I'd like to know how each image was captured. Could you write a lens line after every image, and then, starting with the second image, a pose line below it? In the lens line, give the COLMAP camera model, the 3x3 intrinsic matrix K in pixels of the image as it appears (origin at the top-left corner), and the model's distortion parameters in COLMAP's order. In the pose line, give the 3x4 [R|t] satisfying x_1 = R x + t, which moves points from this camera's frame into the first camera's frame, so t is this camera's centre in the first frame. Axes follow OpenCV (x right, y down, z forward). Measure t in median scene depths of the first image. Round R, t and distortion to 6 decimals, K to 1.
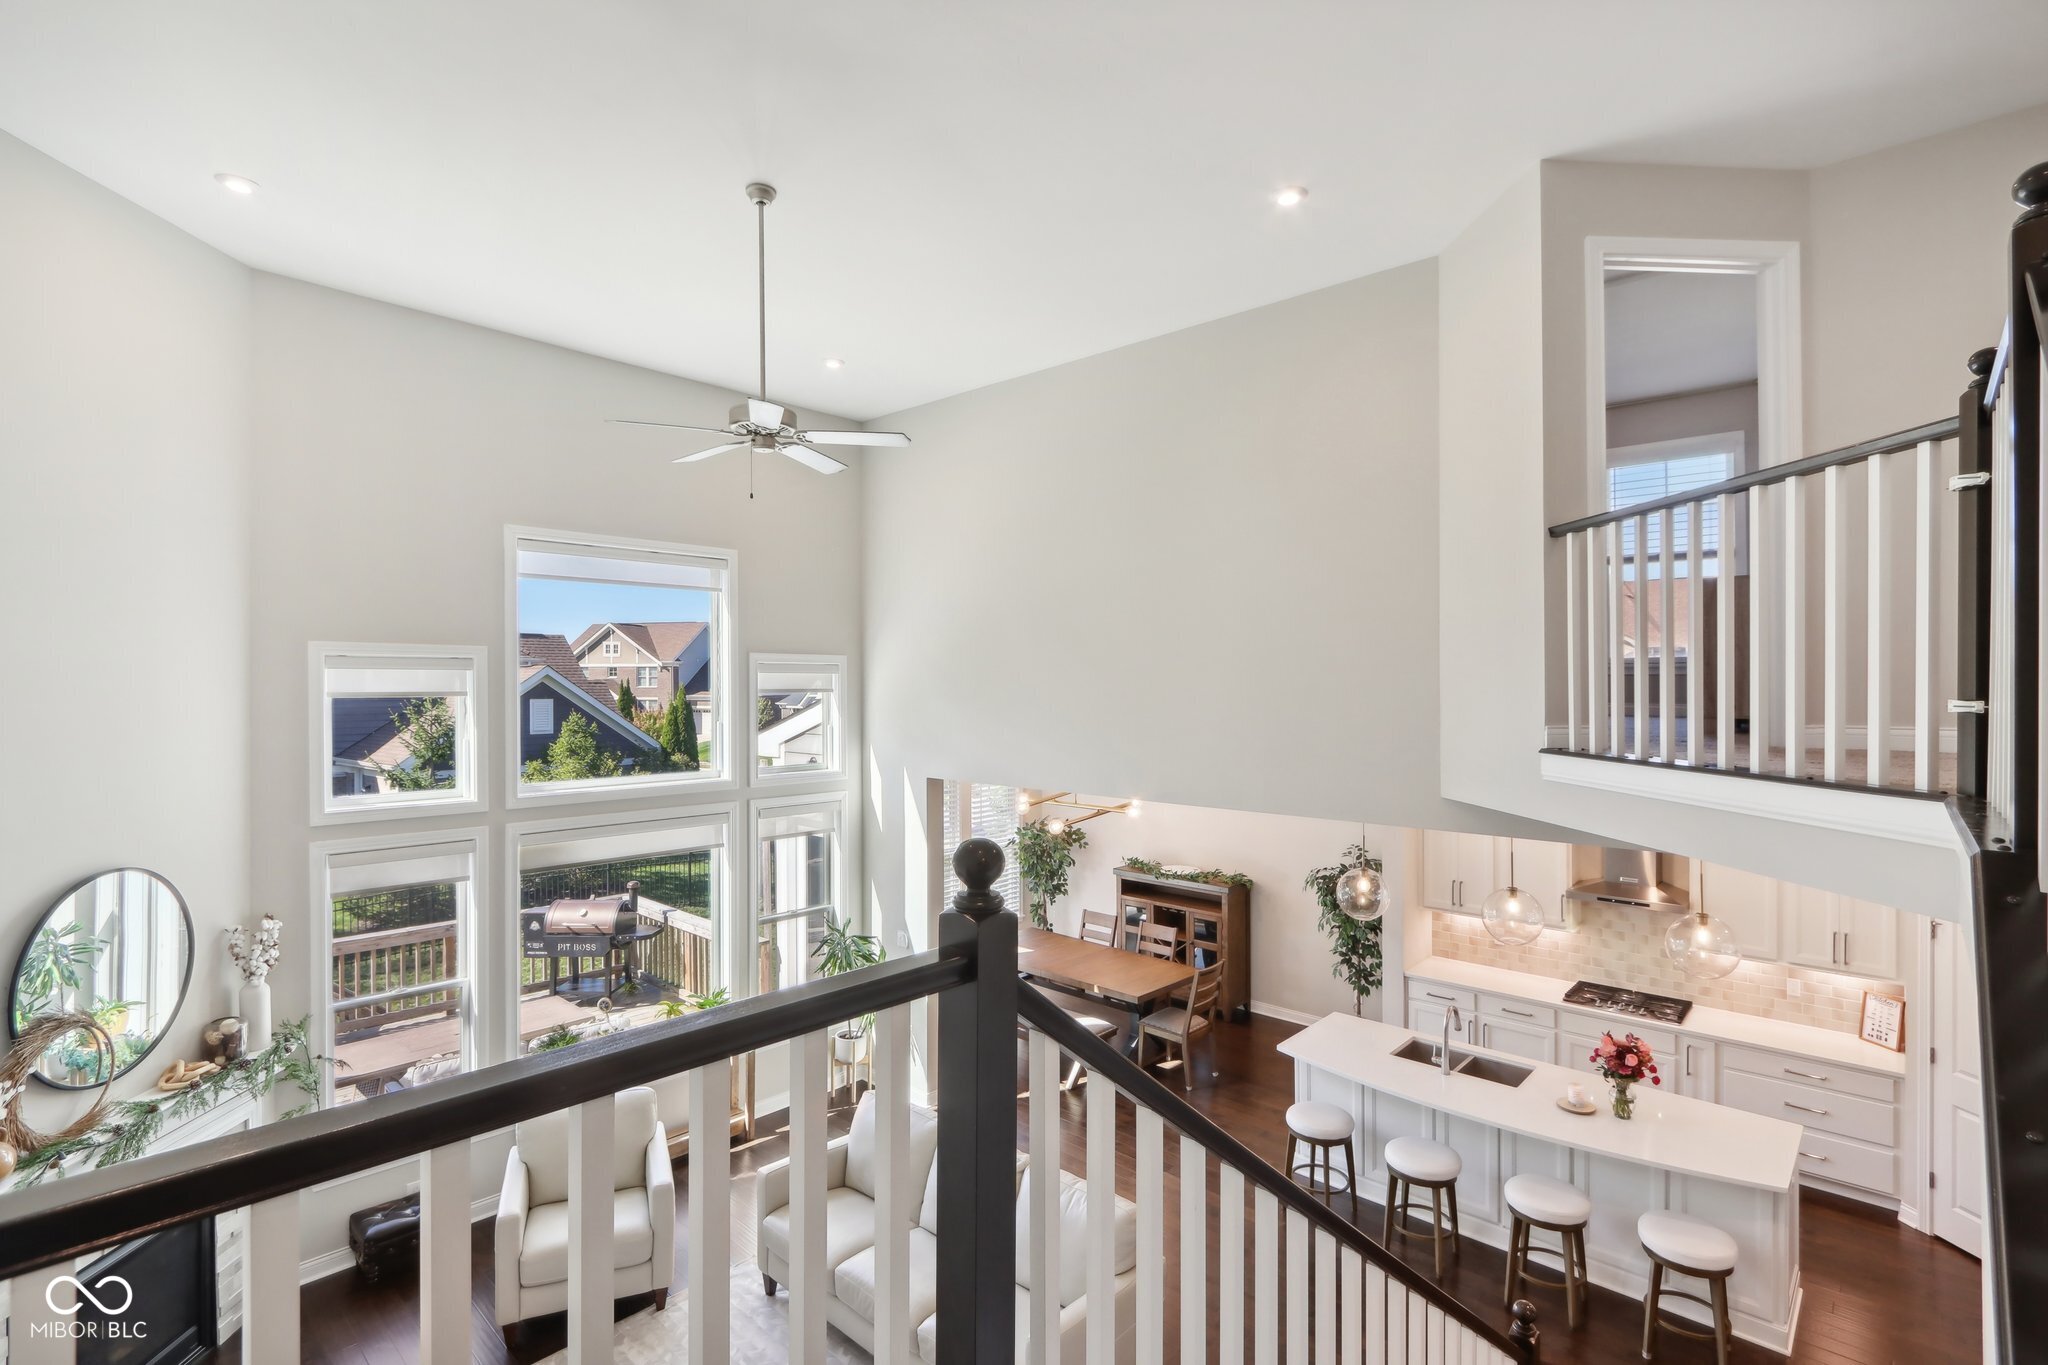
lens RADIAL K [[956.5, 0, 1025.1], [0, 956.5, 675.4], [0, 0, 1]] dist [-0.015292, -0.000377]
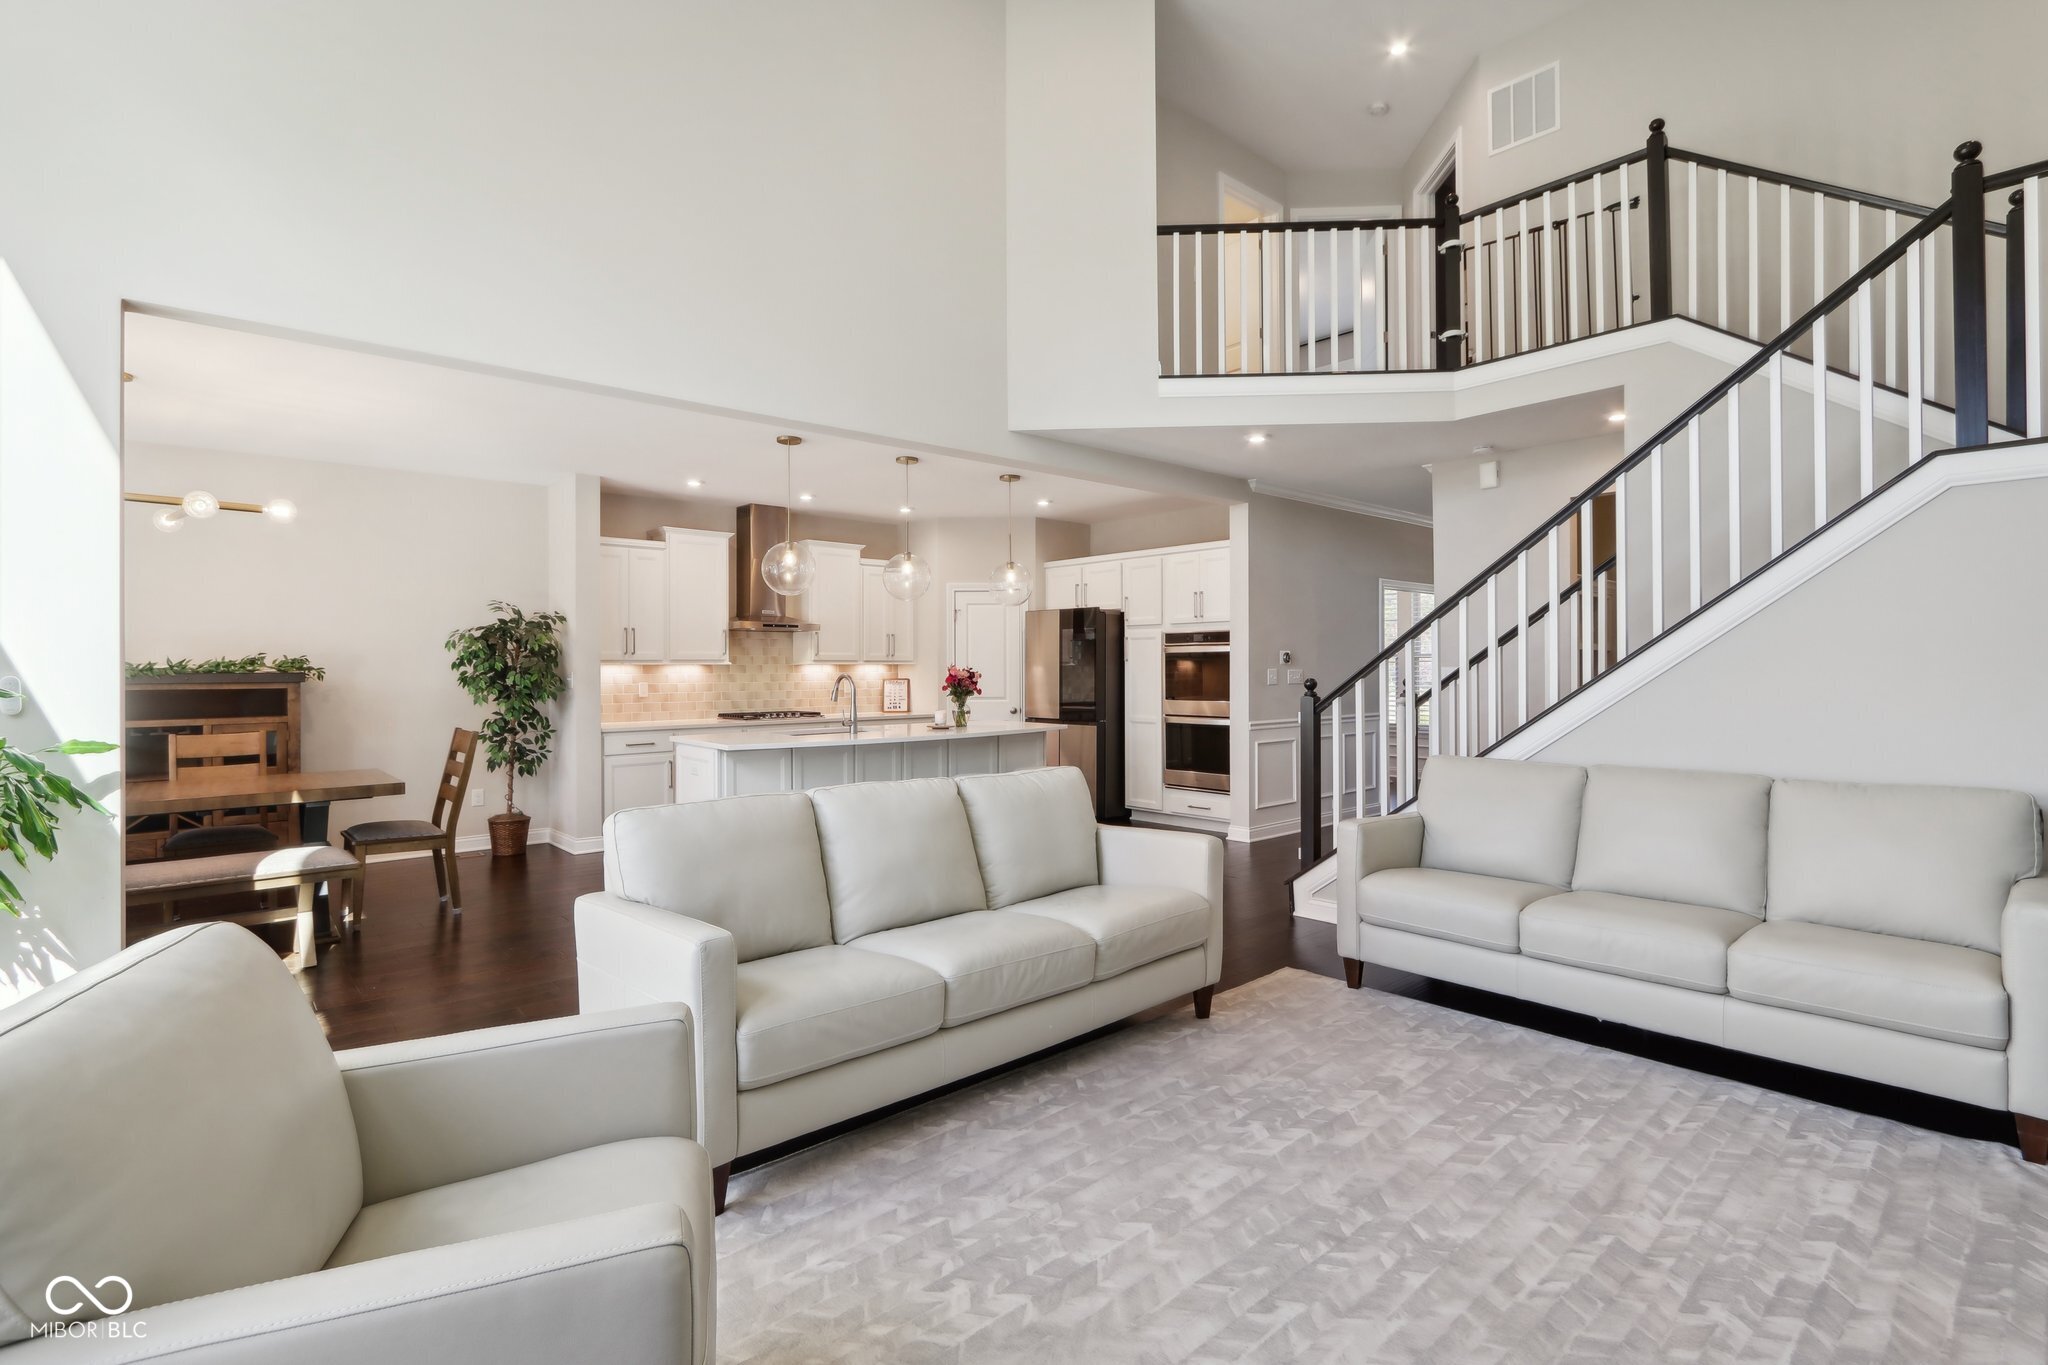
lens RADIAL K [[975.2, 0, 1012.5], [0, 975.2, 674.6], [0, 0, 1]] dist [-0.021661, -0.000205]
pose [[0.099300, -0.005637, 0.995042, -0.599800], [-0.001292, 0.999982, 0.005794, 0.329168], [-0.995057, -0.001861, 0.099291, 0.676684]]
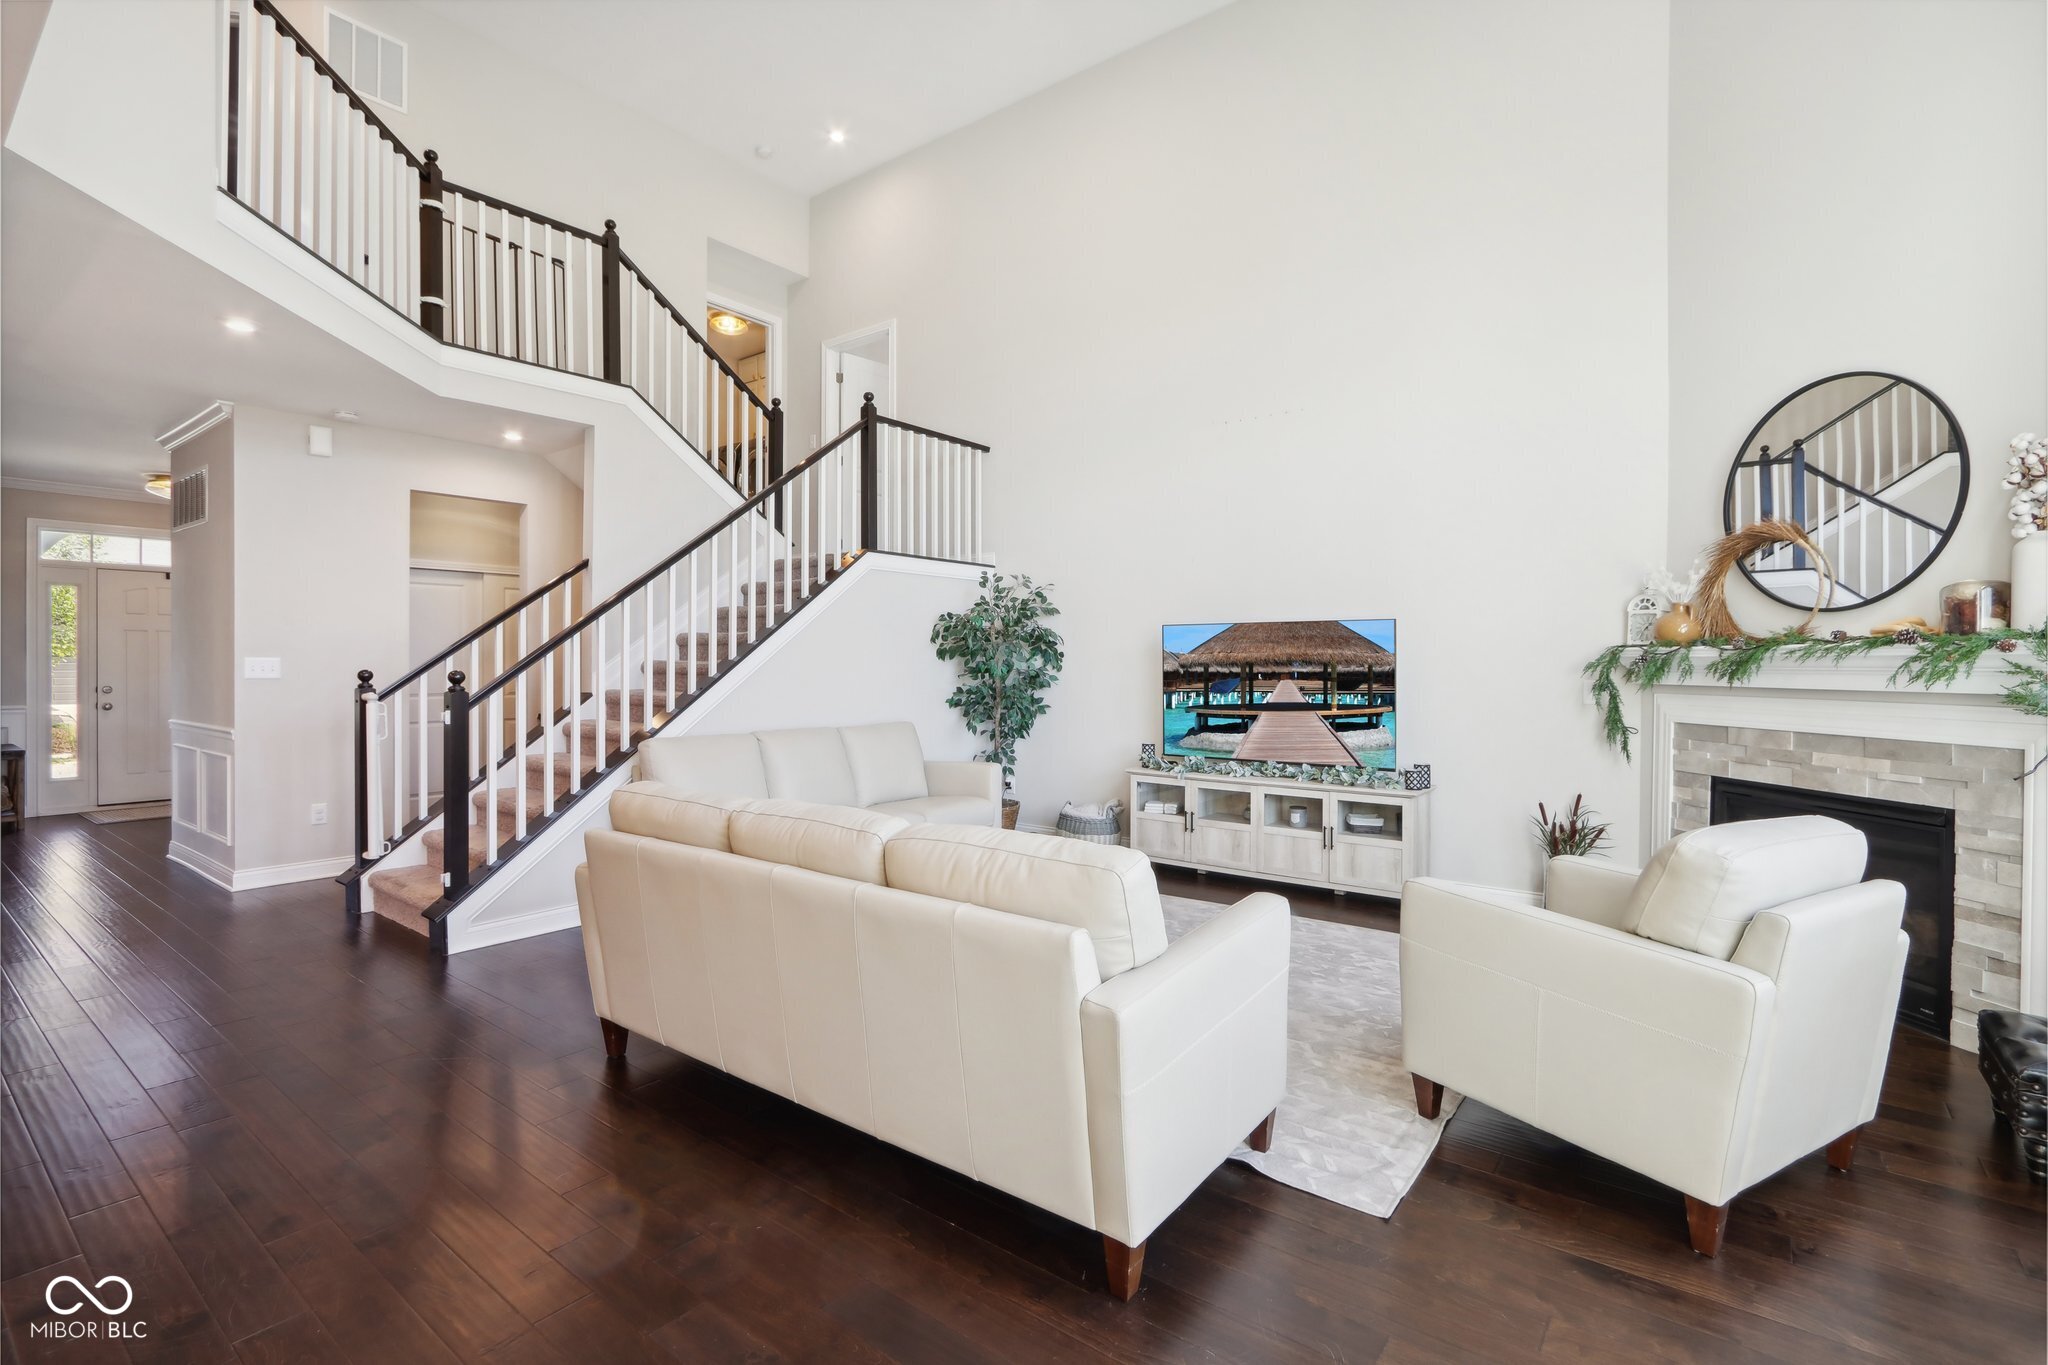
lens RADIAL K [[956.5, 0, 1025.1], [0, 956.5, 675.4], [0, 0, 1]] dist [-0.015292, -0.000377]
pose [[-0.993788, -0.004165, -0.111209, -0.067676], [-0.004608, 0.999982, 0.003730, 0.336413], [0.111191, 0.004219, -0.993790, 1.251315]]
